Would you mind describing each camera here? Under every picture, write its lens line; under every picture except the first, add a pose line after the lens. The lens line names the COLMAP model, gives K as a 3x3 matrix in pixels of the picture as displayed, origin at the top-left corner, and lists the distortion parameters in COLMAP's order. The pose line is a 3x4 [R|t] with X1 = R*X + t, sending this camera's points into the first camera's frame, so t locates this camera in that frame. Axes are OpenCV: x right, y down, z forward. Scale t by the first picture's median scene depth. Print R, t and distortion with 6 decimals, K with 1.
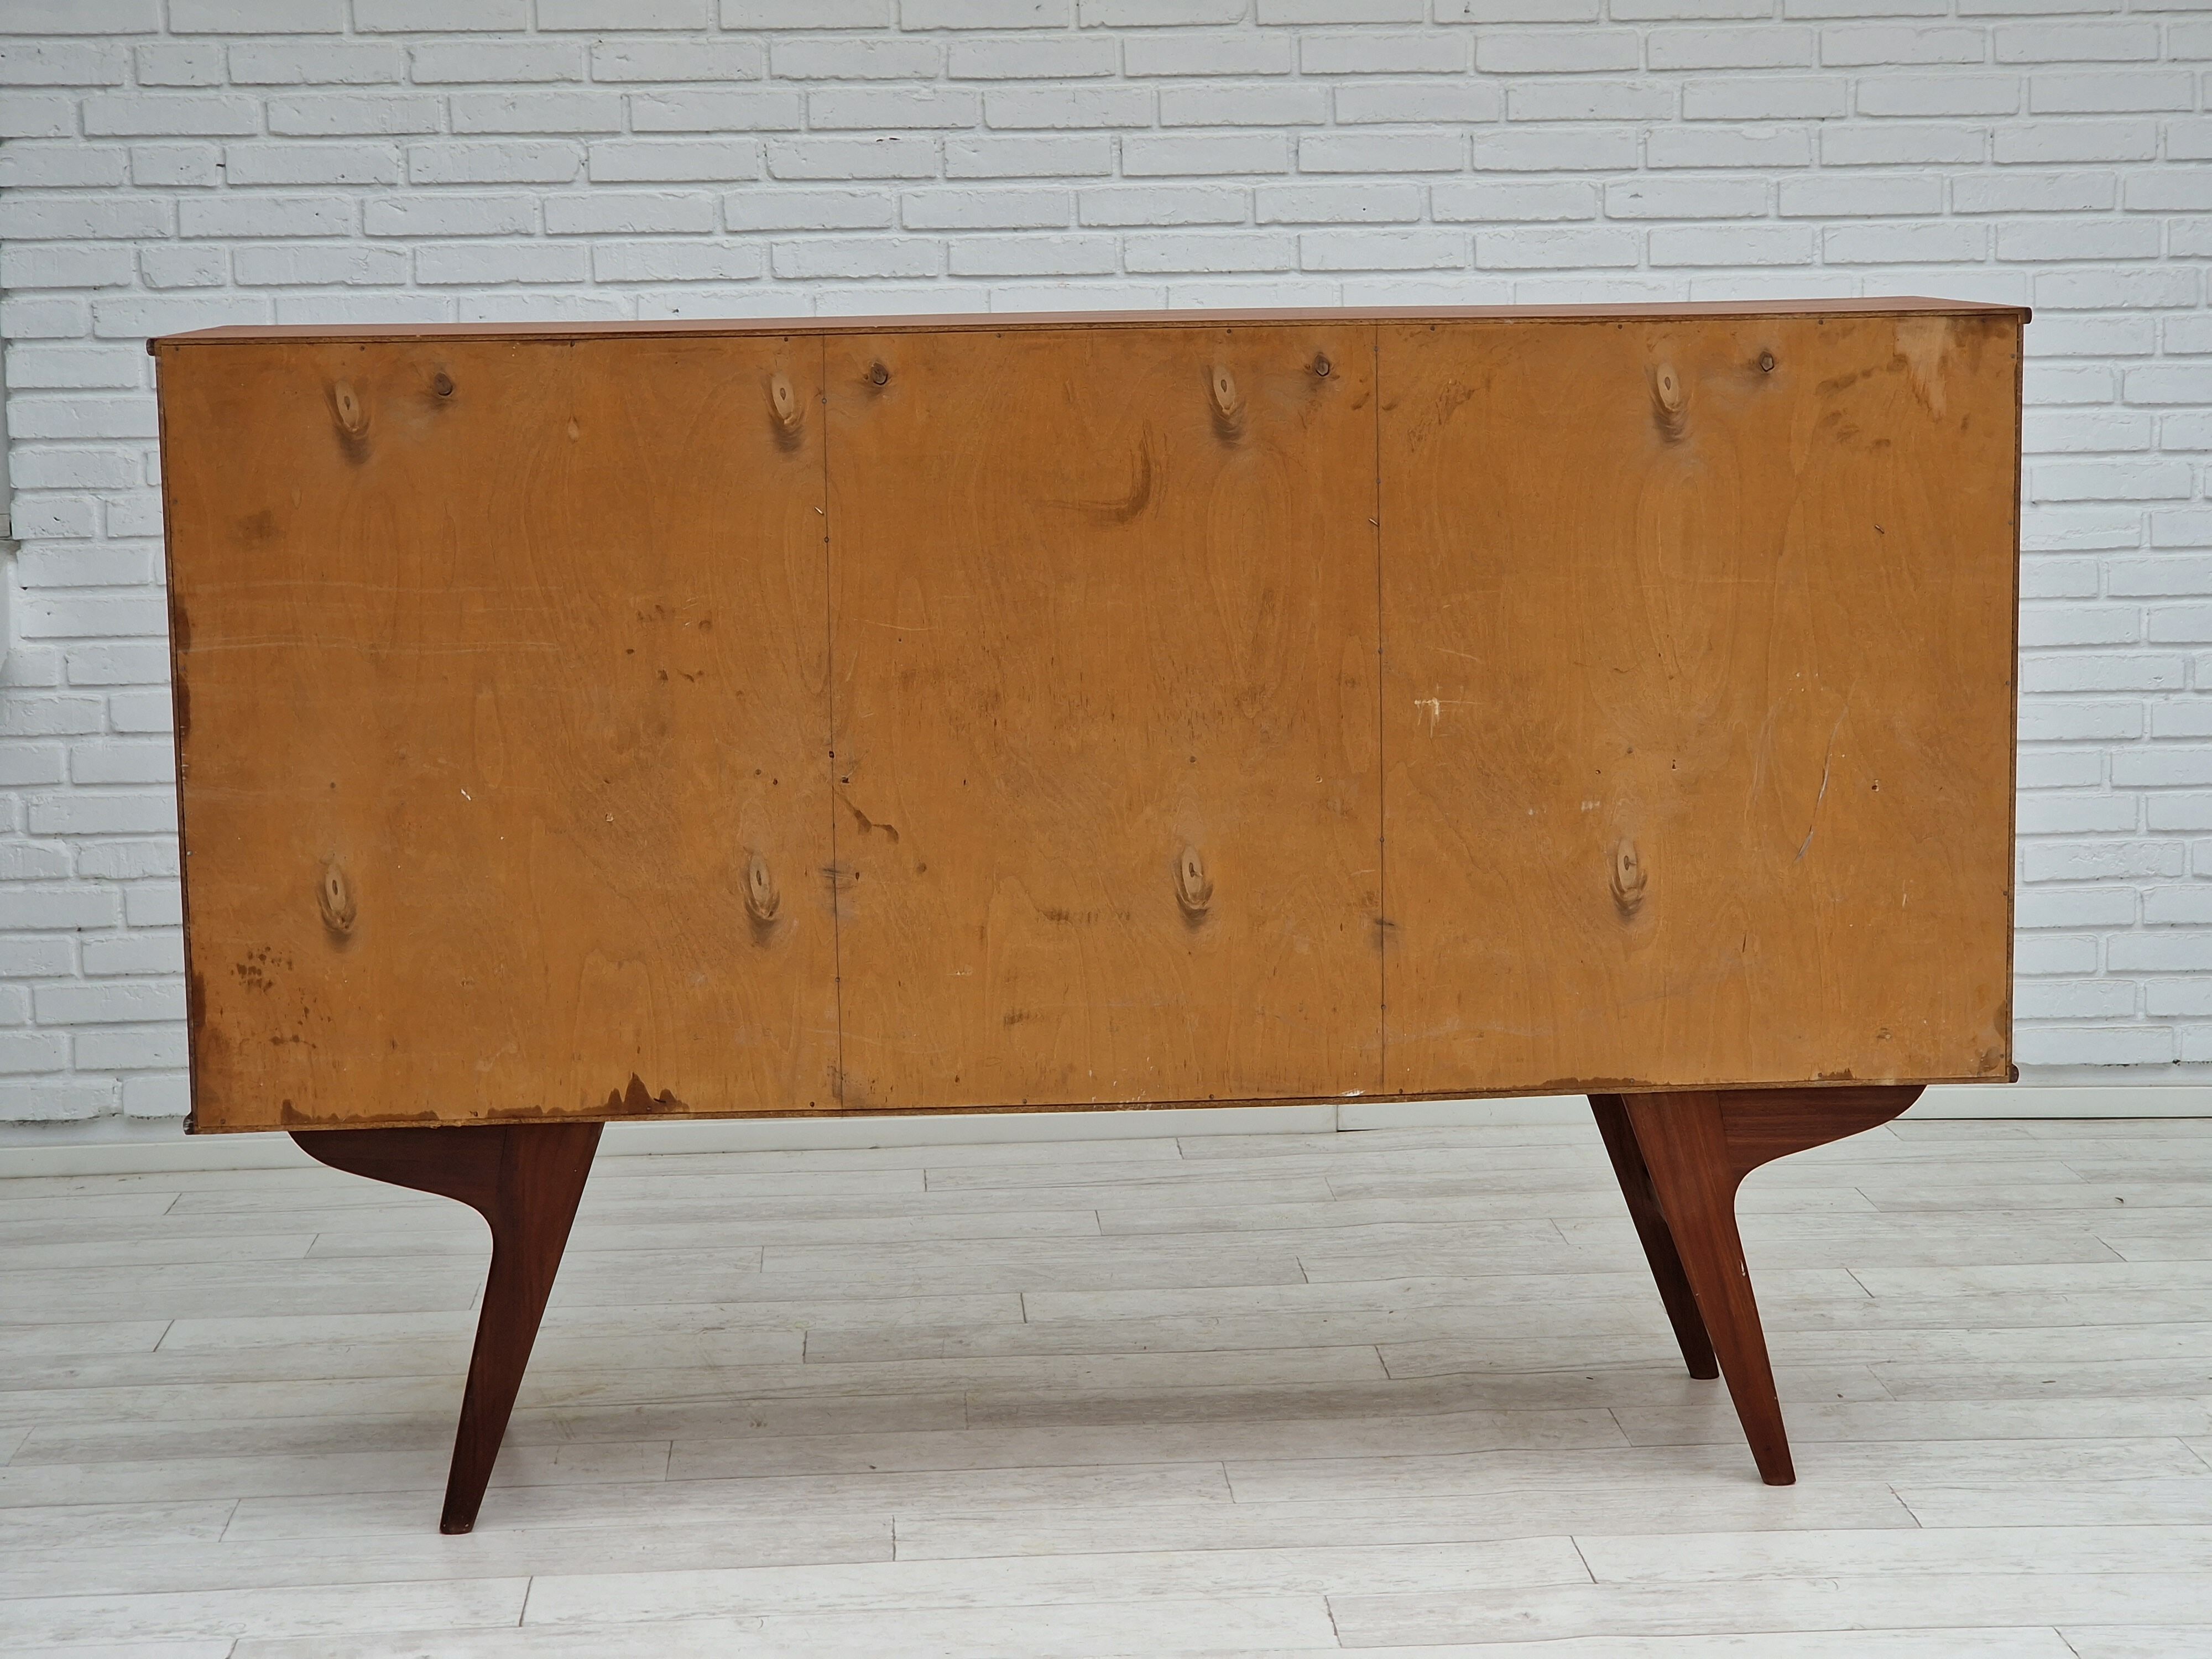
lens RADIAL K [[4120.8, 0, 1158.0], [0, 4120.8, 799.6], [0, 0, 1]] dist [0.092779, 0.000000]
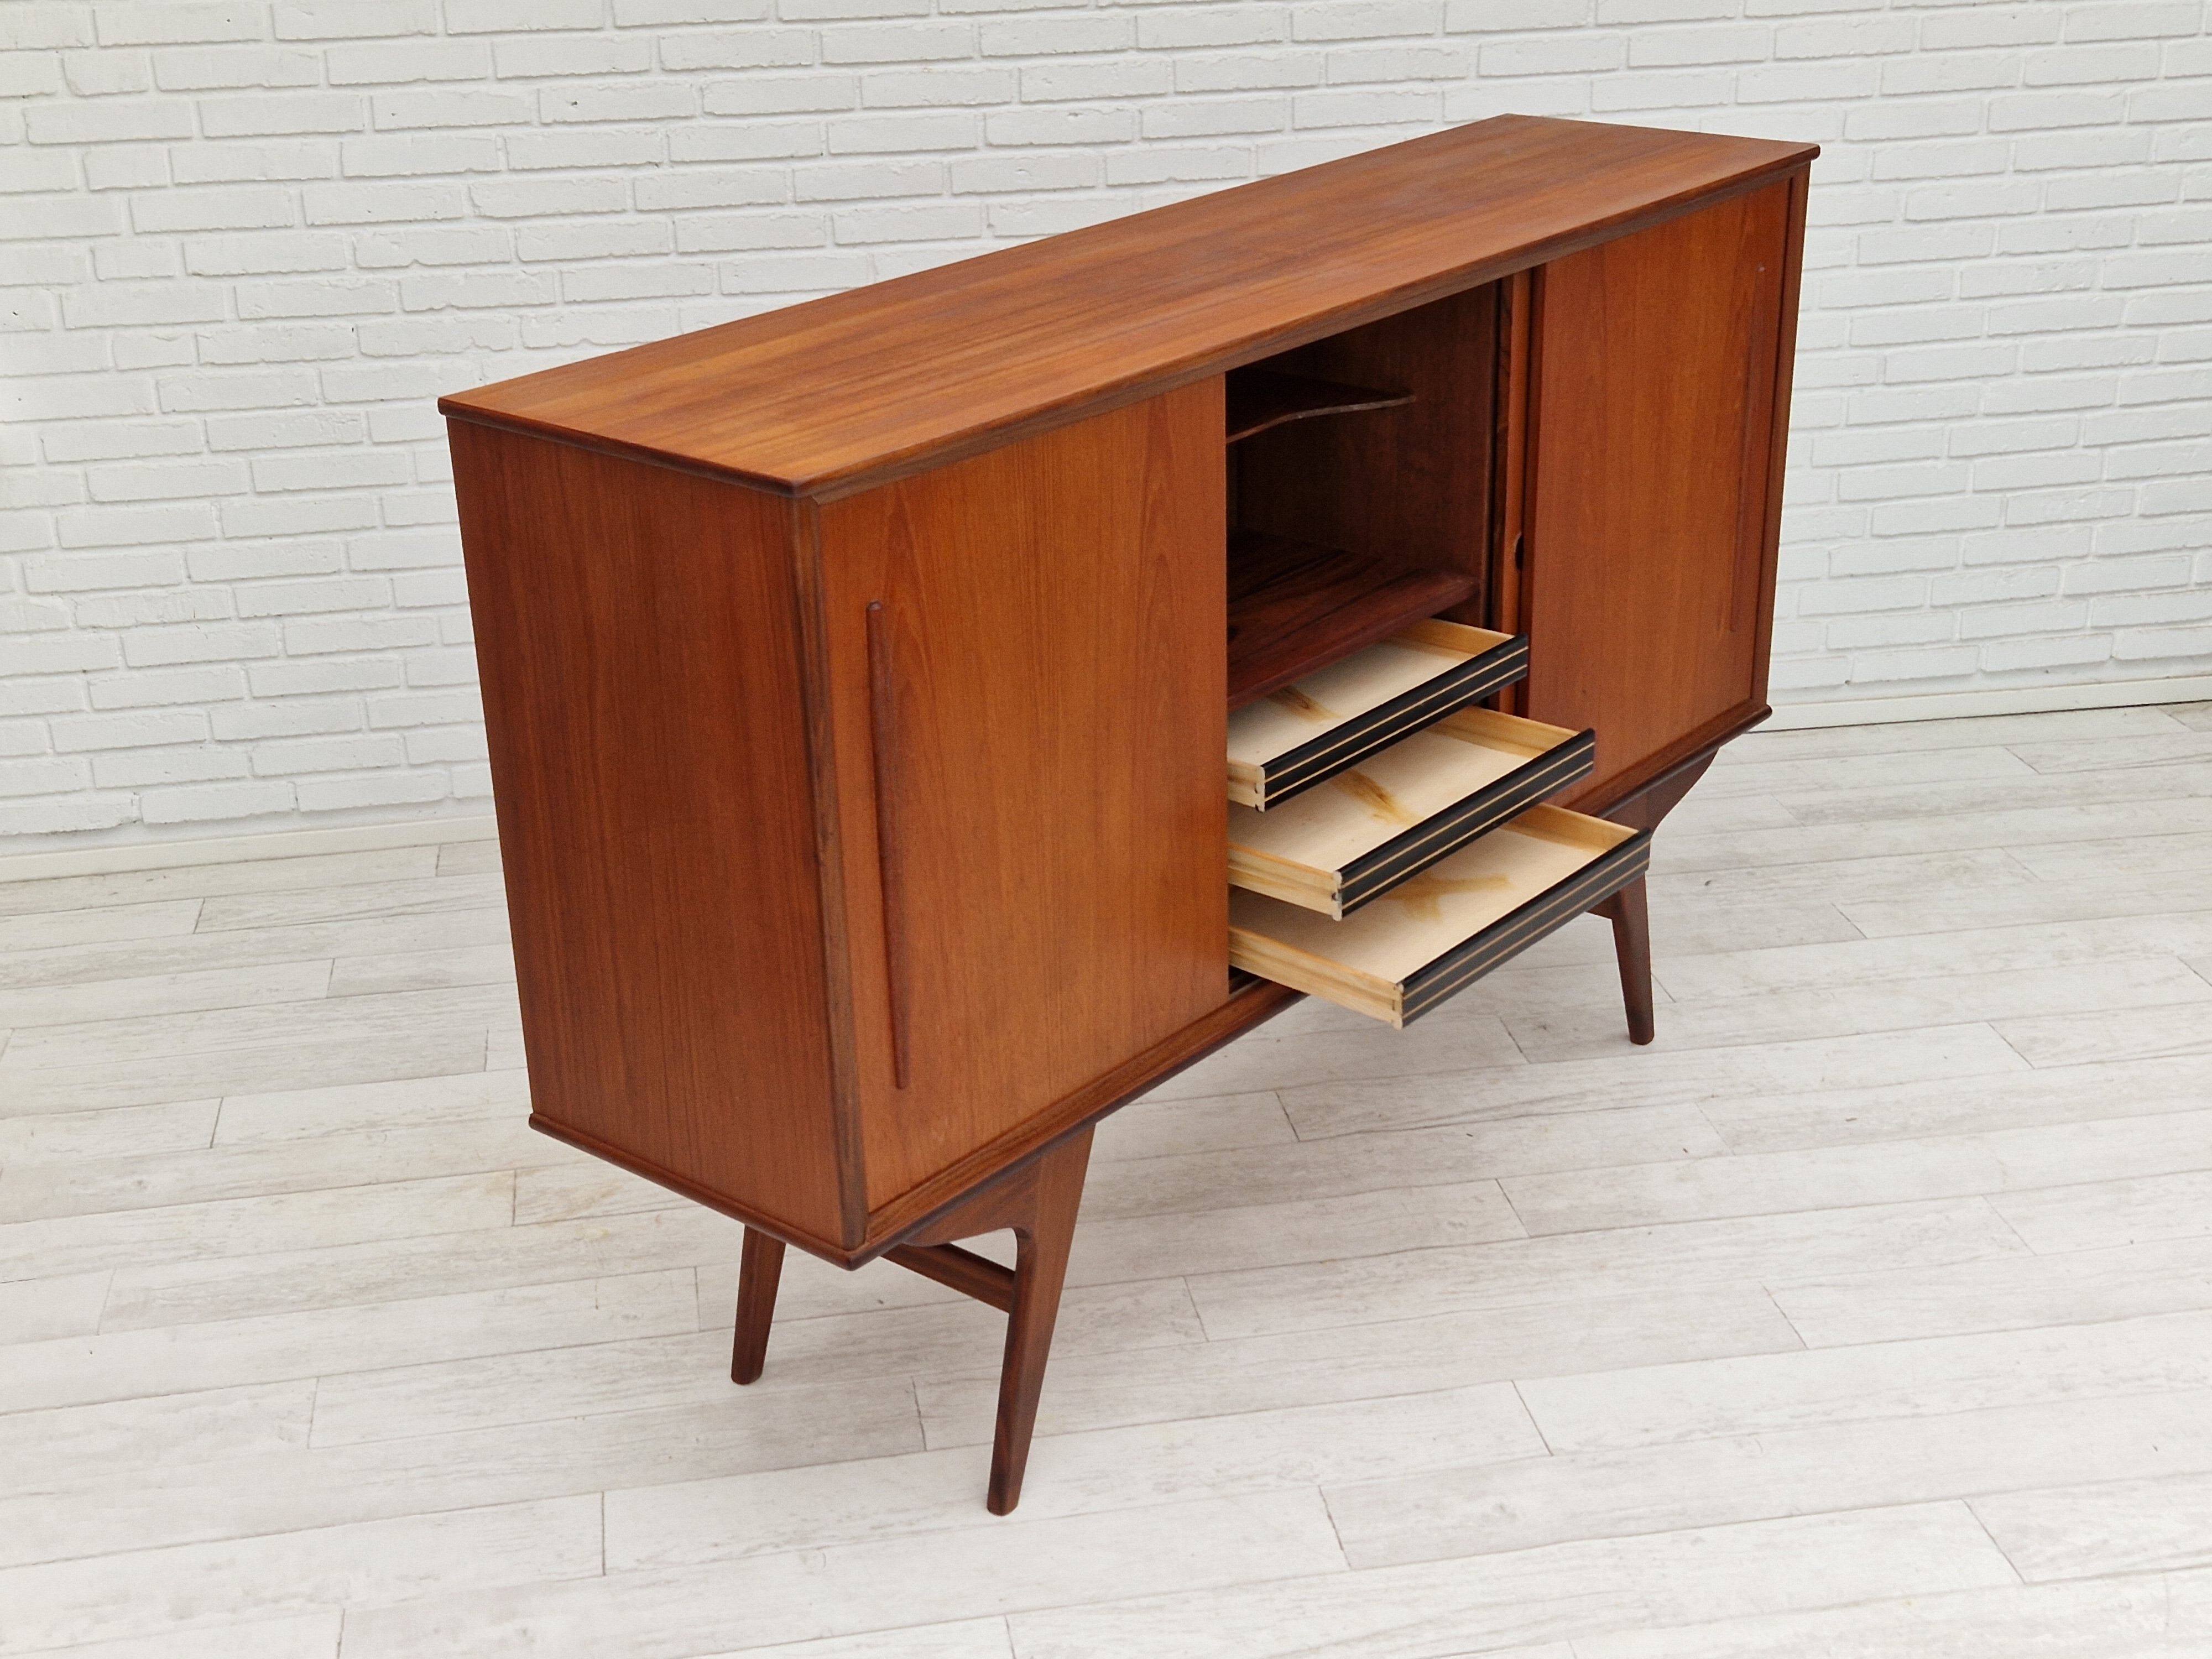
lens RADIAL K [[2807.2, 0, 1086.2], [0, 2807.2, 842.3], [0, 0, 1]] dist [0.092134, 0.000000]
pose [[0.995240, -0.048662, 0.084431, -0.055112], [0.024423, 0.963300, 0.267313, -0.128192], [-0.094340, -0.263979, 0.959904, 0.216219]]
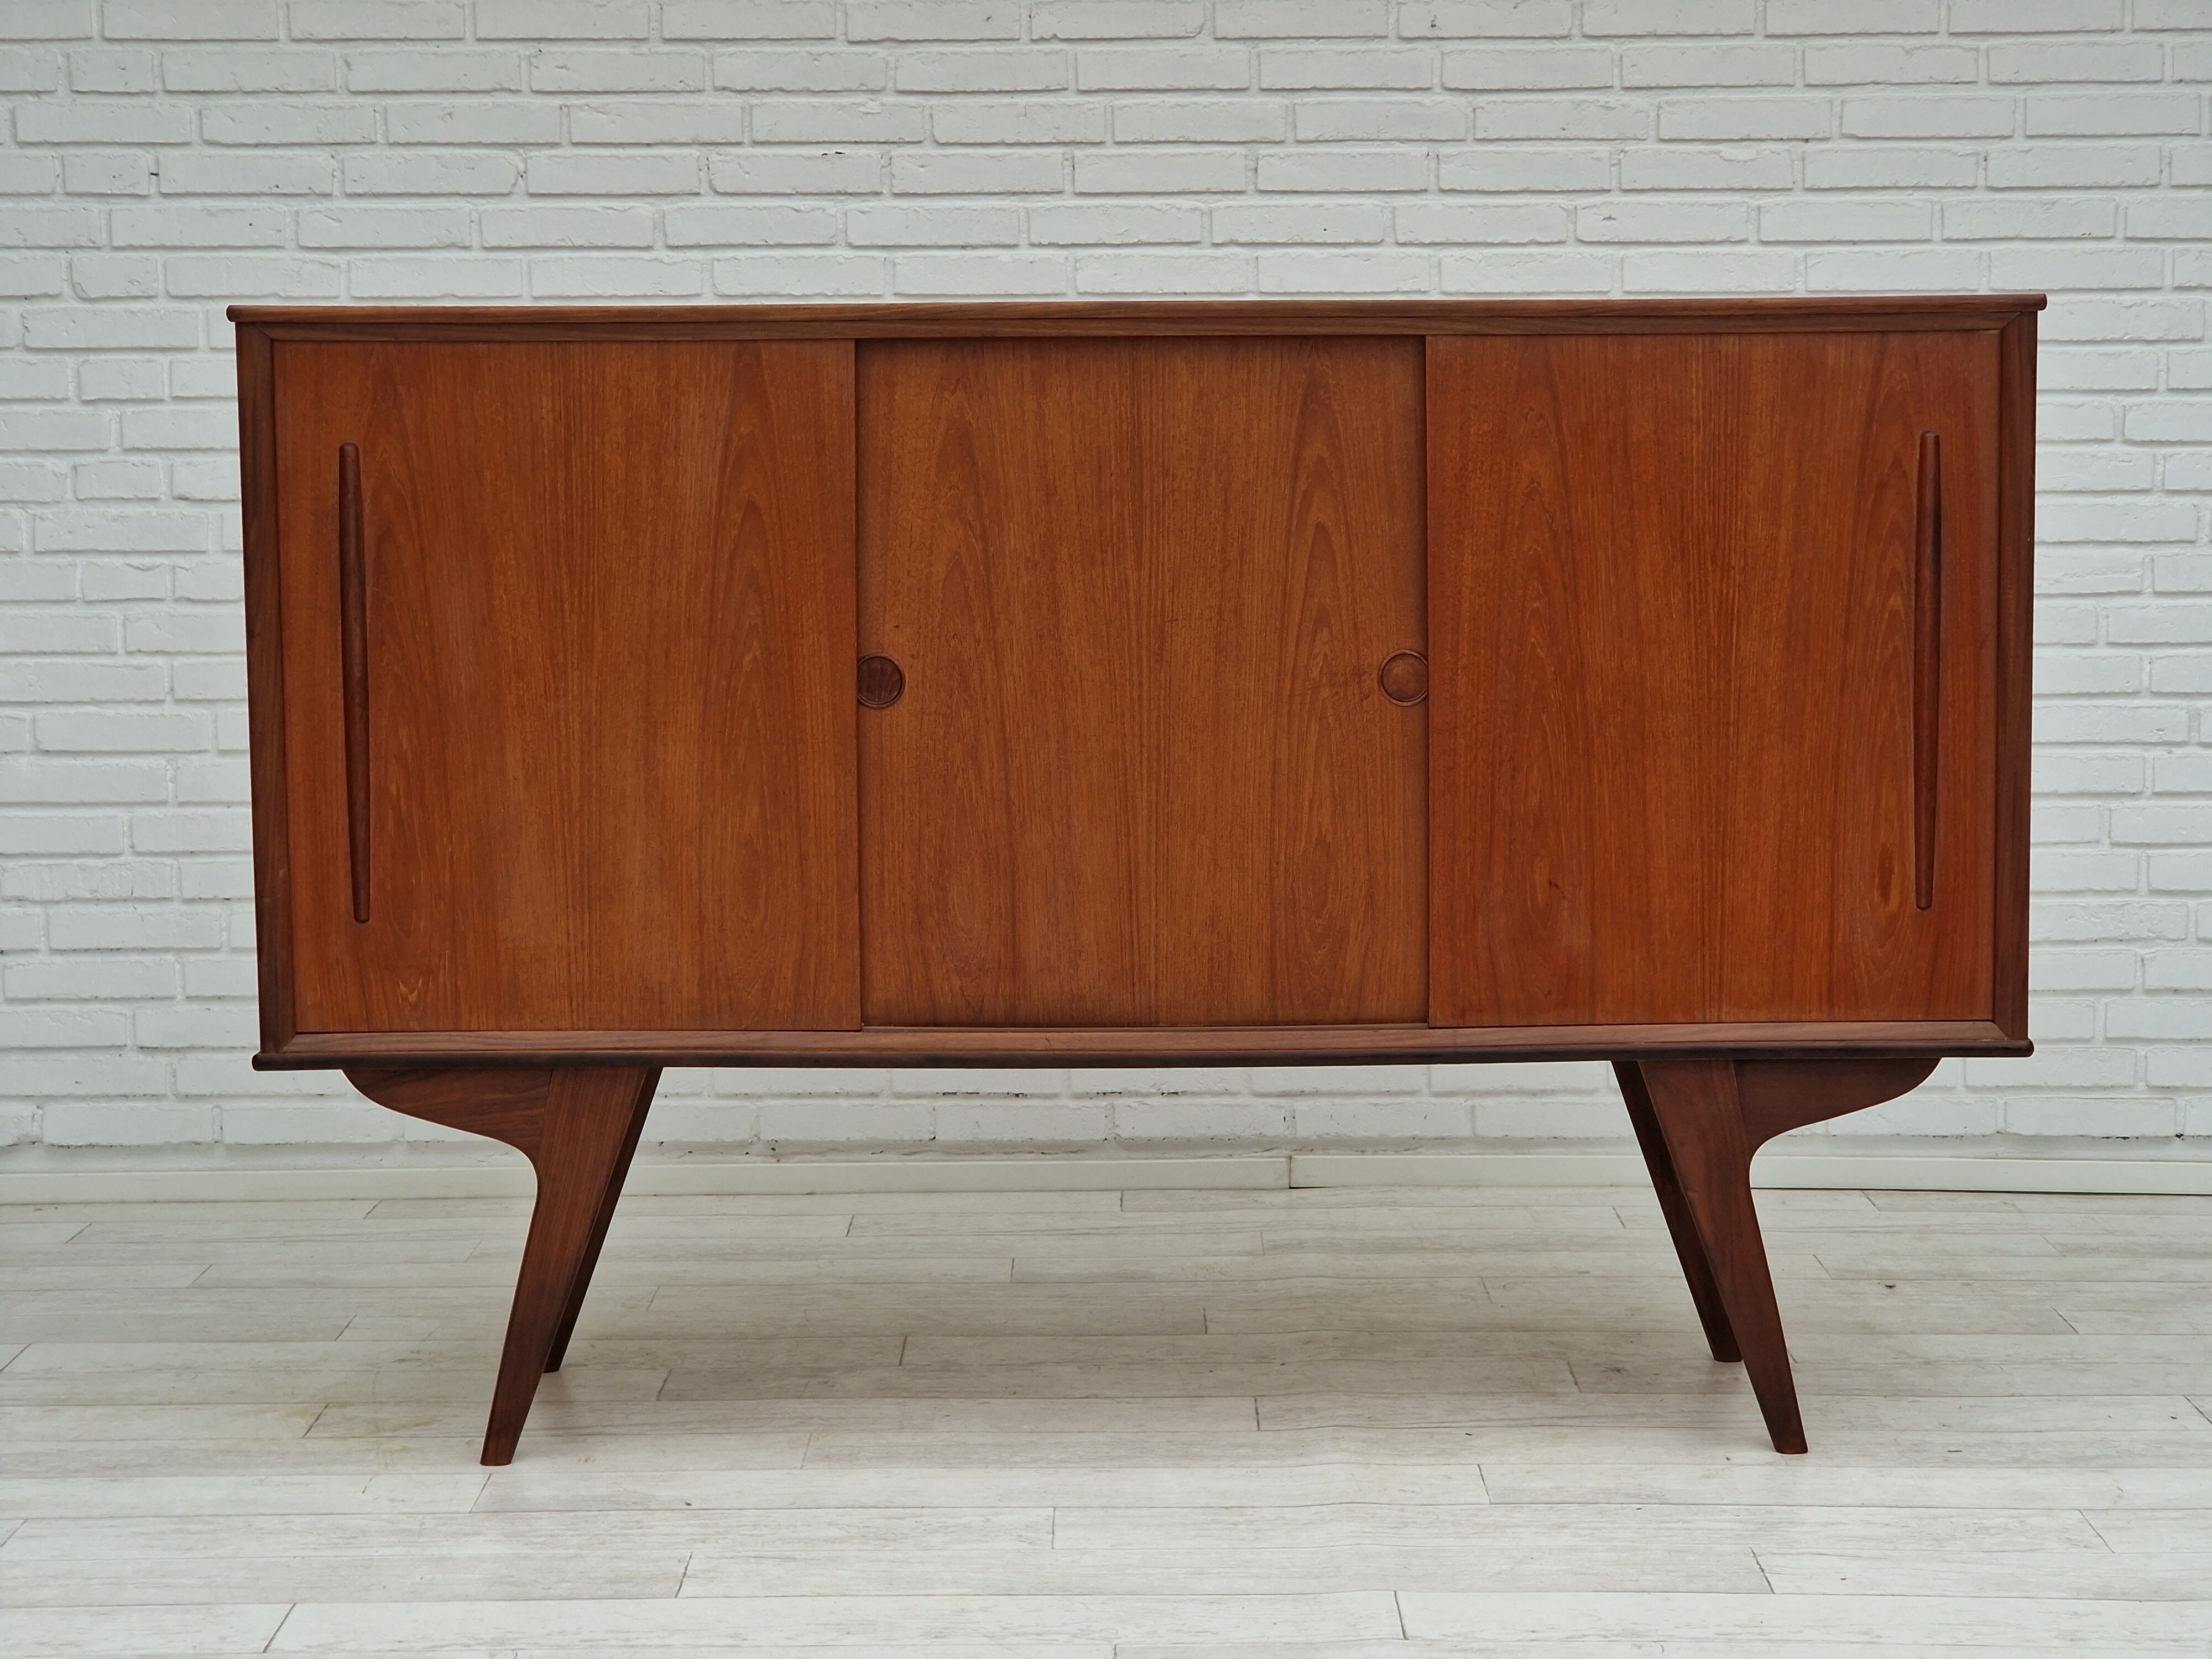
lens RADIAL K [[4120.8, 0, 1144.1], [0, 4120.8, 809.3], [0, 0, 1]] dist [0.092779, 0.000000]
pose [[0.997941, 0.016346, -0.062018, 0.070869], [-0.018007, 0.999491, -0.026316, 0.018862], [0.061556, 0.027379, 0.997728, 0.038776]]
